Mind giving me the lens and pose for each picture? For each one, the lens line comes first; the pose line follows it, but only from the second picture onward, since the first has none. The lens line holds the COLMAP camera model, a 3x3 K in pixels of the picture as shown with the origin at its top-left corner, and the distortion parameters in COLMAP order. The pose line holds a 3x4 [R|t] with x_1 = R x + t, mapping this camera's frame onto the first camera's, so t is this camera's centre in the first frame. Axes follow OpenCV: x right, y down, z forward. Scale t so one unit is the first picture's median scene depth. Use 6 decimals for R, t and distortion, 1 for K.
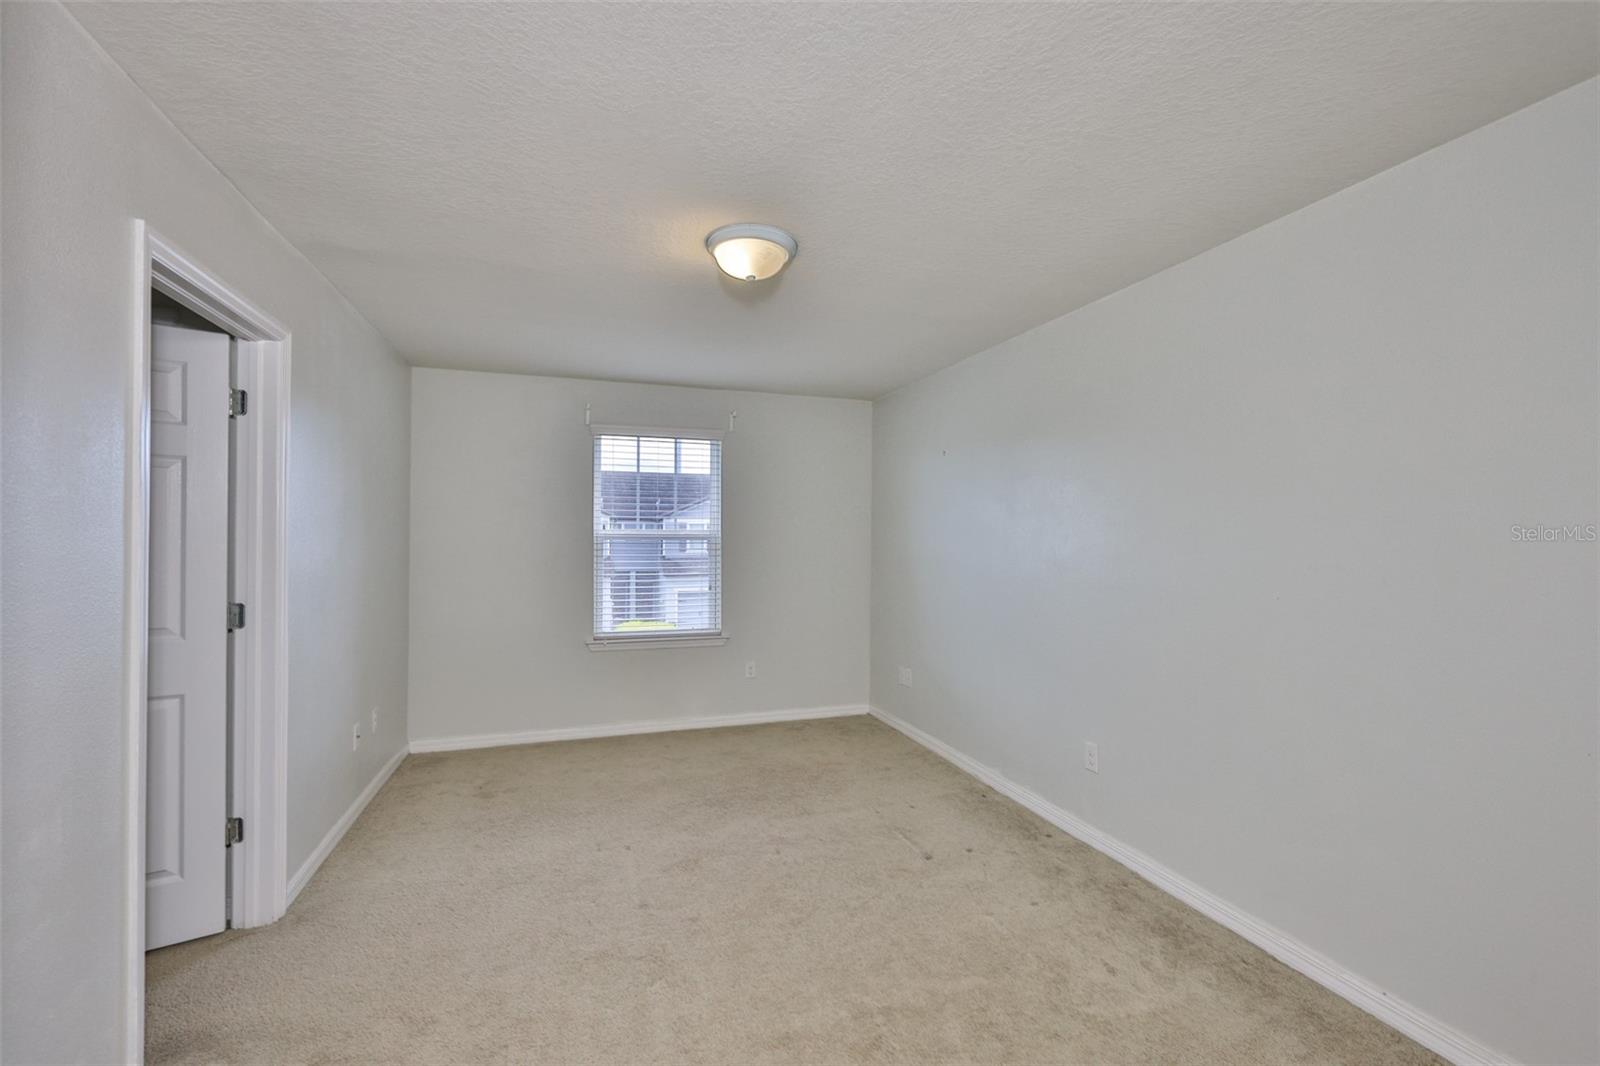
lens RADIAL K [[683.9, 0, 804.0], [0, 683.9, 542.6], [0, 0, 1]] dist [-0.000454, 0.000214]
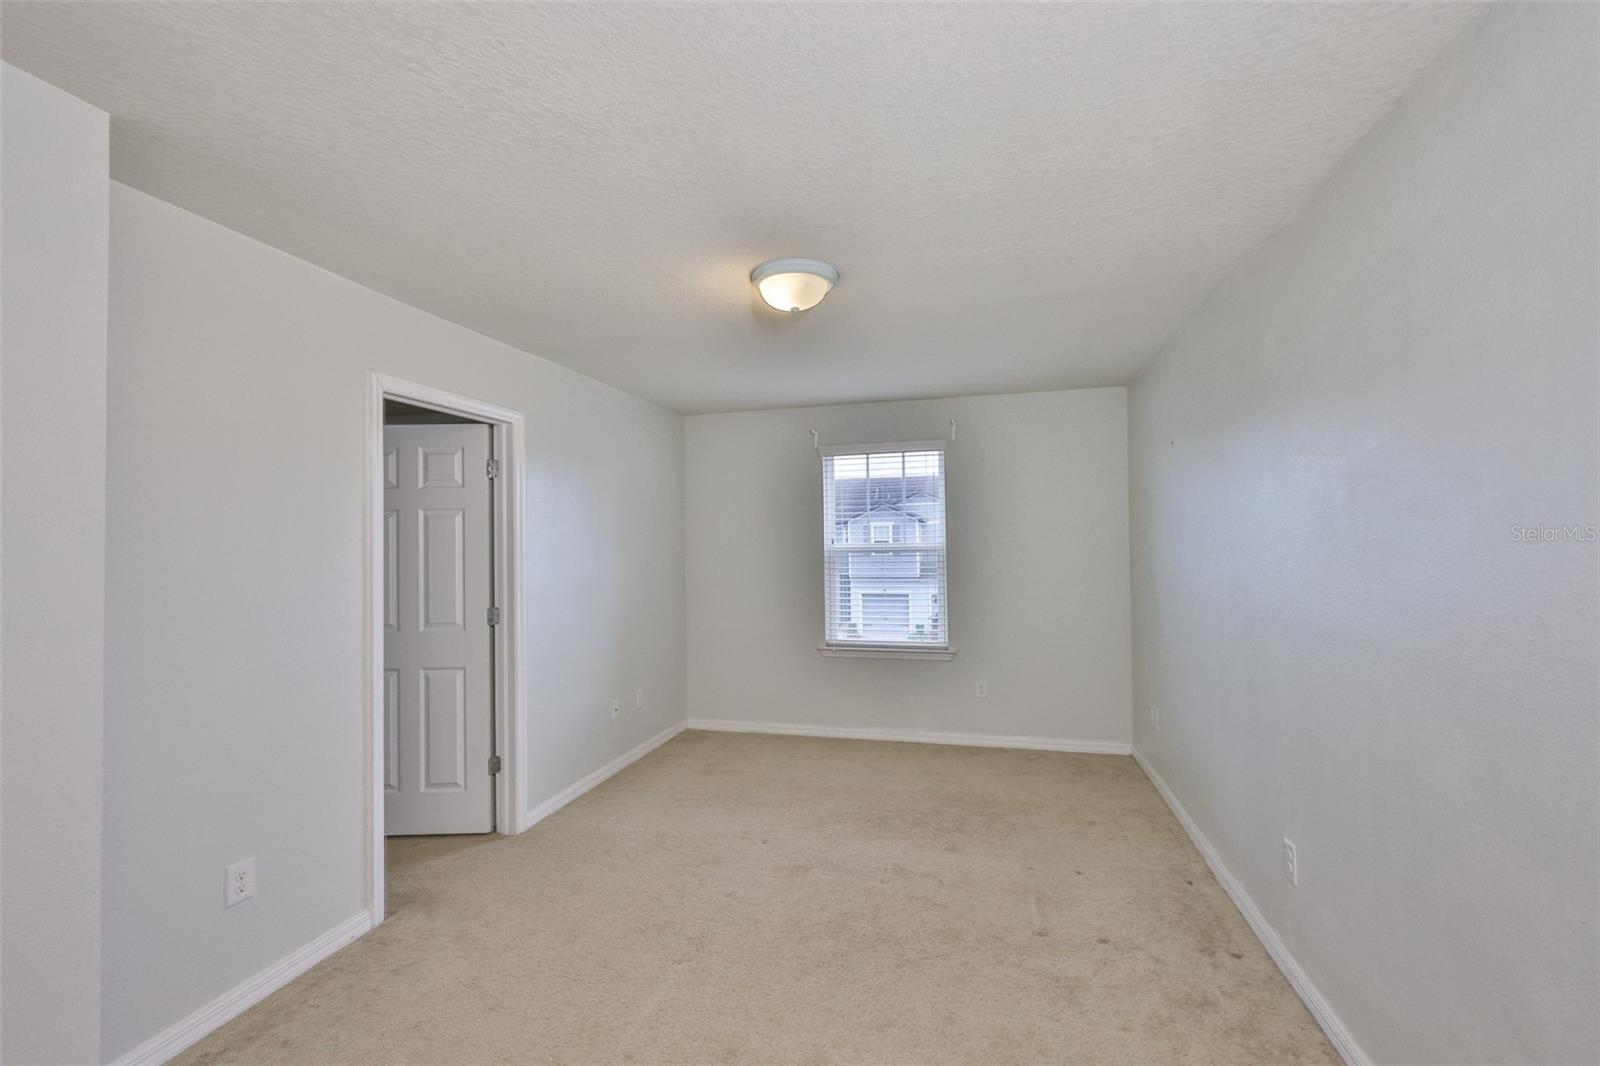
lens RADIAL K [[682.7, 0, 801.5], [0, 682.7, 533.7], [0, 0, 1]] dist [-0.003255, -0.000236]
pose [[0.829169, -0.023495, -0.558504, 0.293499], [0.015040, 0.999692, -0.019727, -0.016215], [0.558796, 0.007957, 0.829267, 0.090415]]
